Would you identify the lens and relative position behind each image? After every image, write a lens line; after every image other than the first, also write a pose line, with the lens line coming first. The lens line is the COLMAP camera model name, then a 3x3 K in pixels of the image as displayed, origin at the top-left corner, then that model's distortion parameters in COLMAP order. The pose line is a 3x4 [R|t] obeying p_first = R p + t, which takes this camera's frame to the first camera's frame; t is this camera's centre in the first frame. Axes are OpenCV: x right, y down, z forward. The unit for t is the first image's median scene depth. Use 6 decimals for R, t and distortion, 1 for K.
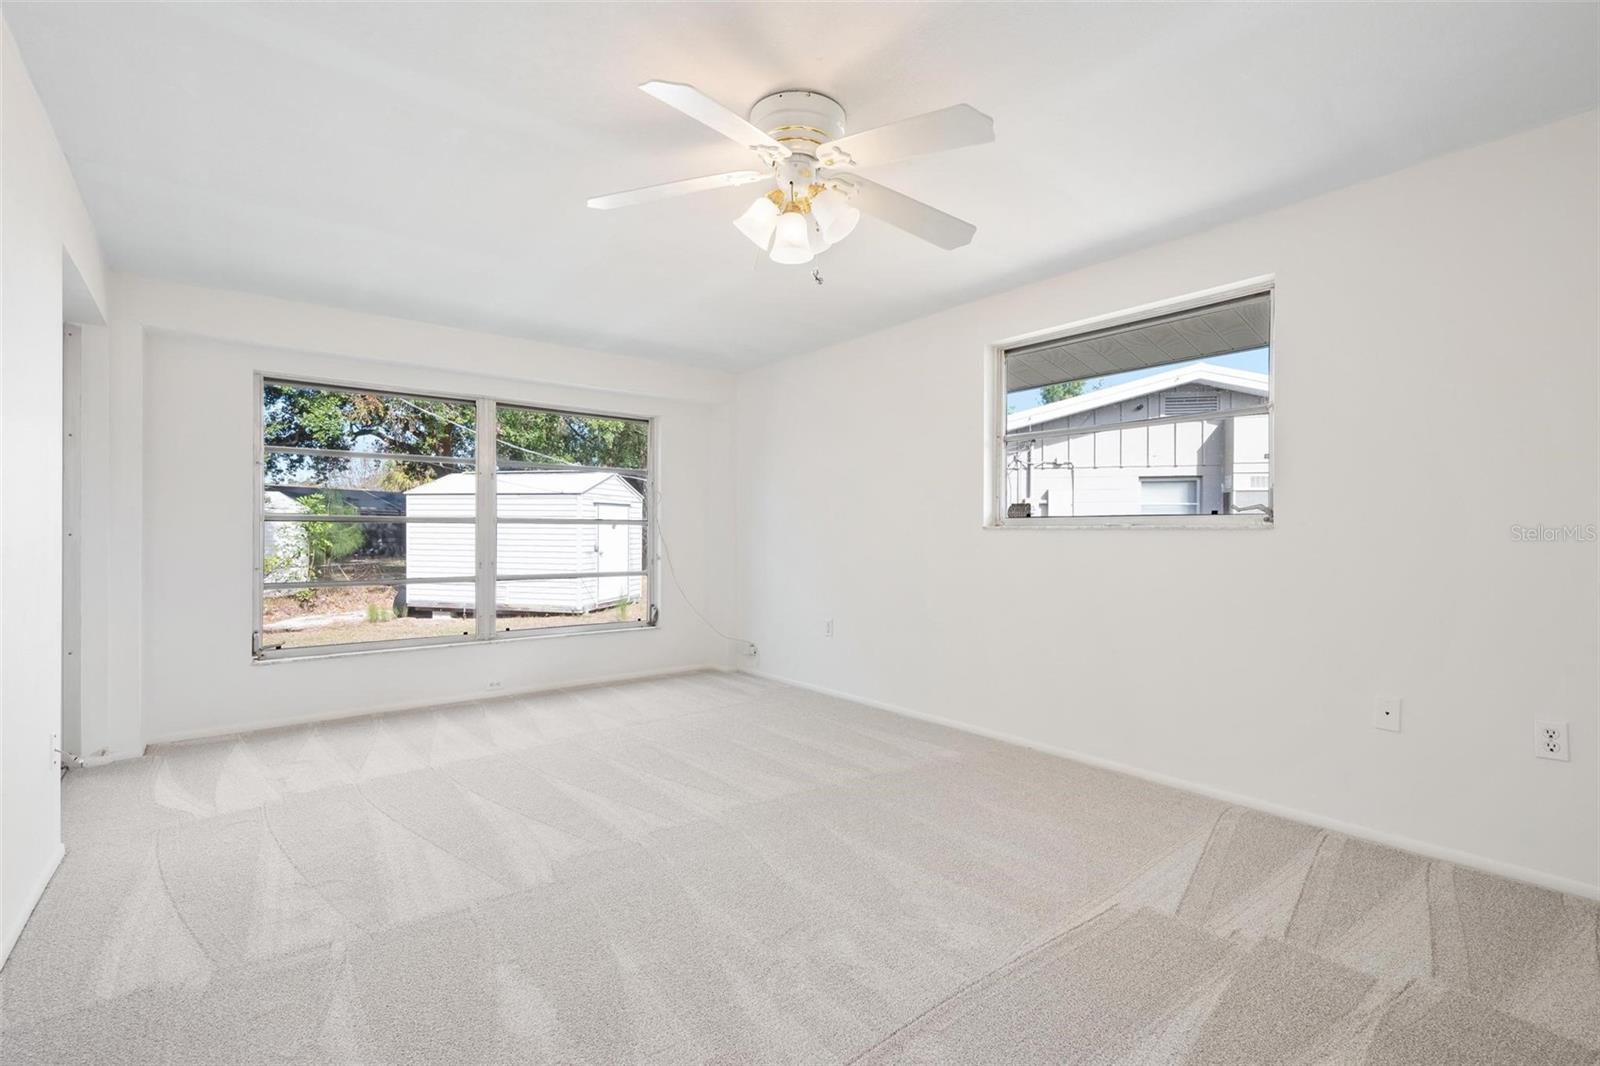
lens RADIAL K [[705.5, 0, 800.1], [0, 705.5, 537.4], [0, 0, 1]] dist [0.003822, 0.000420]
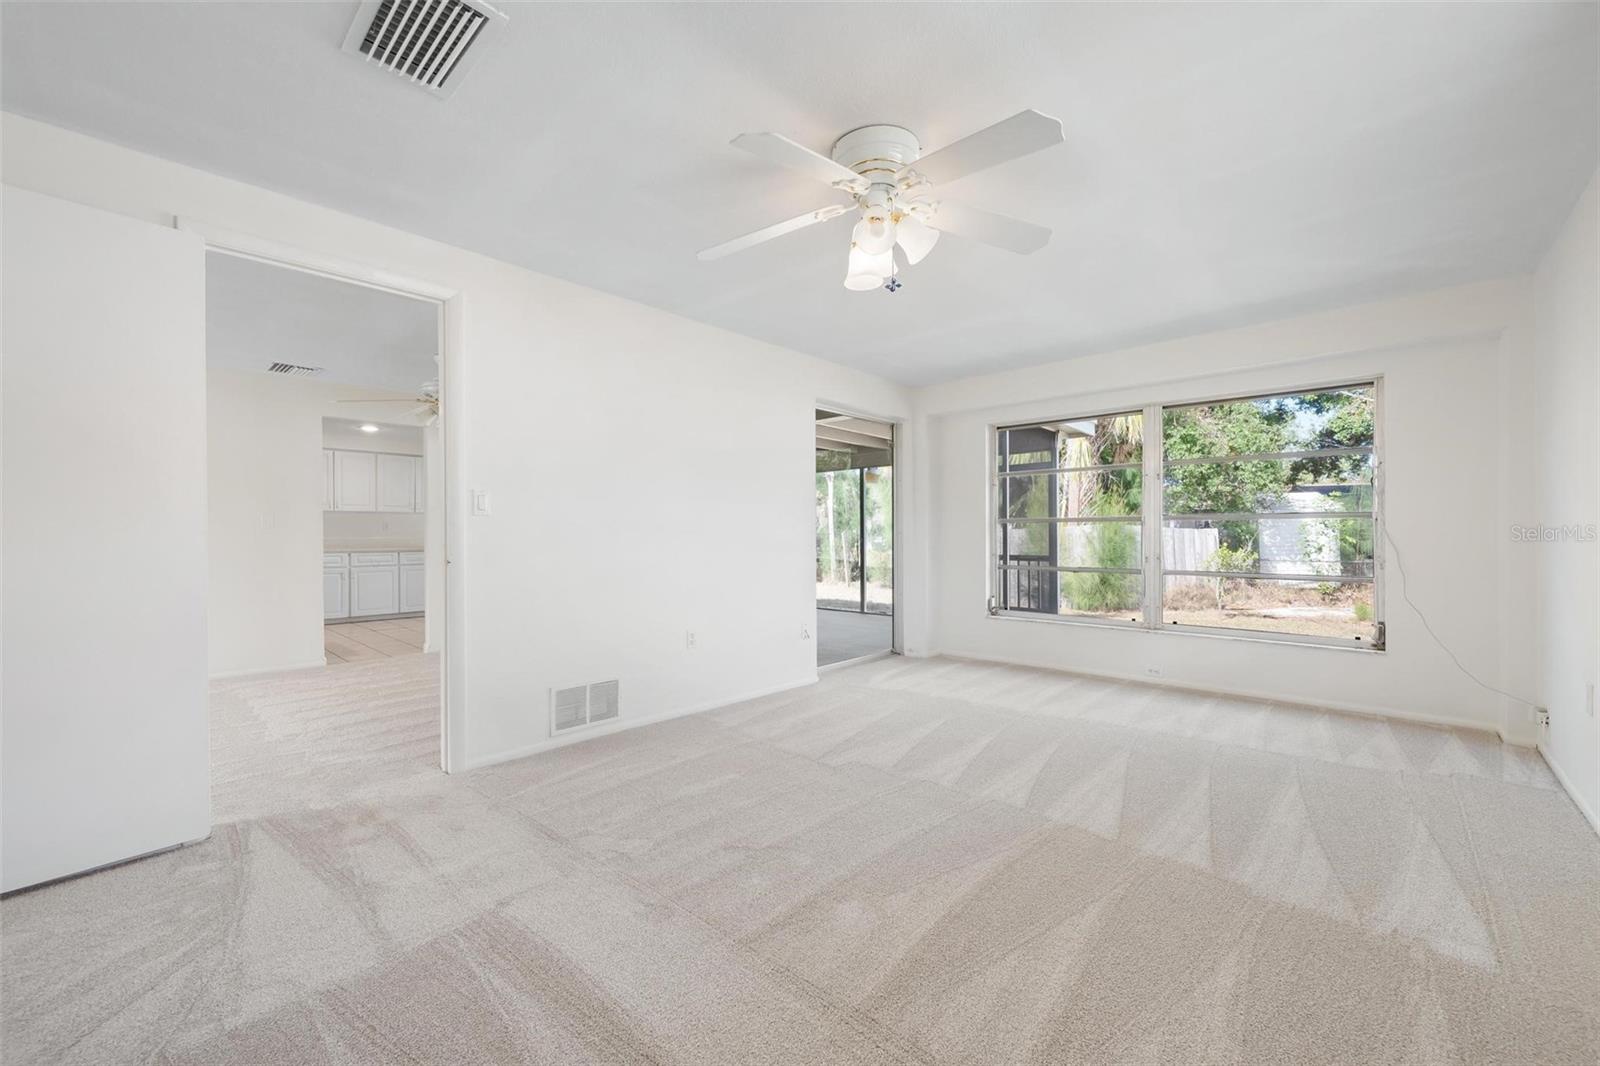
lens RADIAL K [[631.2, 0, 807.0], [0, 631.2, 534.8], [0, 0, 1]] dist [0.001266, 0.000000]
pose [[0.167216, 0.000668, -0.985920, 0.365224], [0.000288, 1.000000, 0.000726, 0.000872], [0.985920, -0.000406, 0.167216, 0.281304]]
